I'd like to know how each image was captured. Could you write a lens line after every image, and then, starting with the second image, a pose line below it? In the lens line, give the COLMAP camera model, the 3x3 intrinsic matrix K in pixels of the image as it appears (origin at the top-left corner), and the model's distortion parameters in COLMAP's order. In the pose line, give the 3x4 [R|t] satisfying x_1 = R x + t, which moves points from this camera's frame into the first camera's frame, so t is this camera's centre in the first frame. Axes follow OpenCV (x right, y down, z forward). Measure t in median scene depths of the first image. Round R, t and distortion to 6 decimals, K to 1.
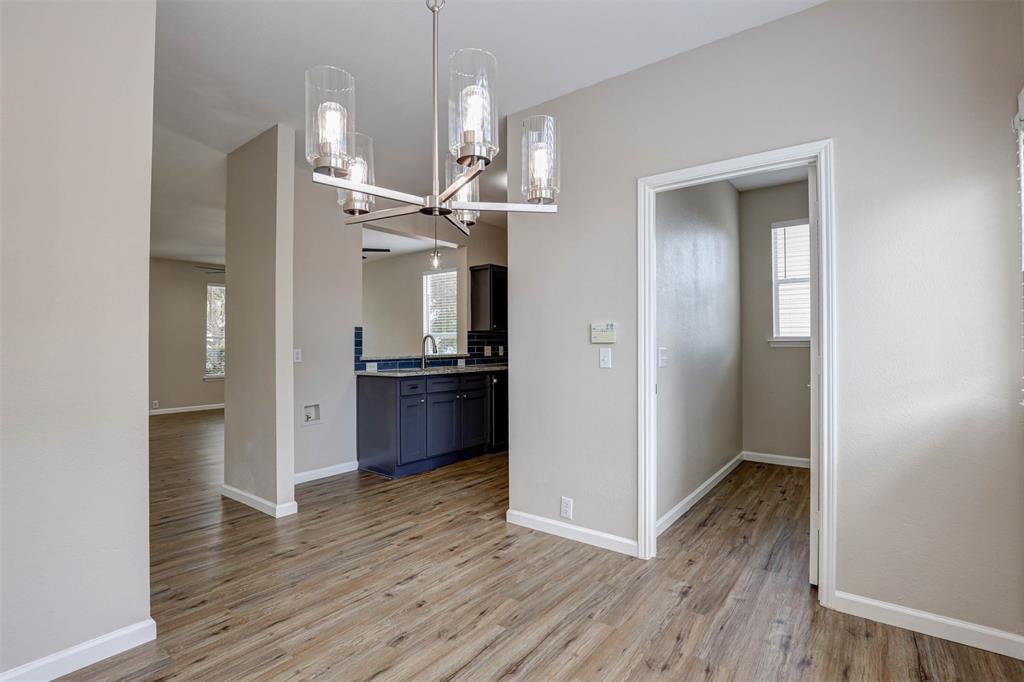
lens RADIAL K [[470.3, 0, 515.4], [0, 470.3, 343.5], [0, 0, 1]] dist [-0.027778, 0.000043]
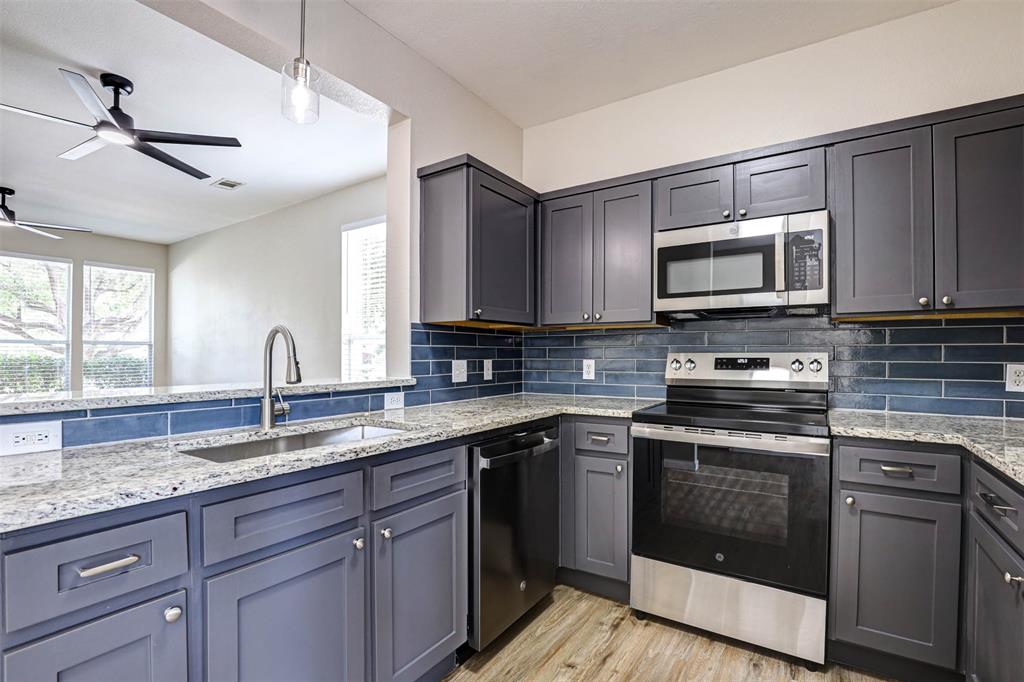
lens RADIAL K [[475.7, 0, 510.0], [0, 475.7, 364.3], [0, 0, 1]] dist [-0.026520, 0.000507]
pose [[0.998443, 0.004203, 0.055622, -0.038922], [-0.005321, 0.999786, 0.019973, 0.000315], [-0.055527, -0.020238, 0.998252, 0.585589]]
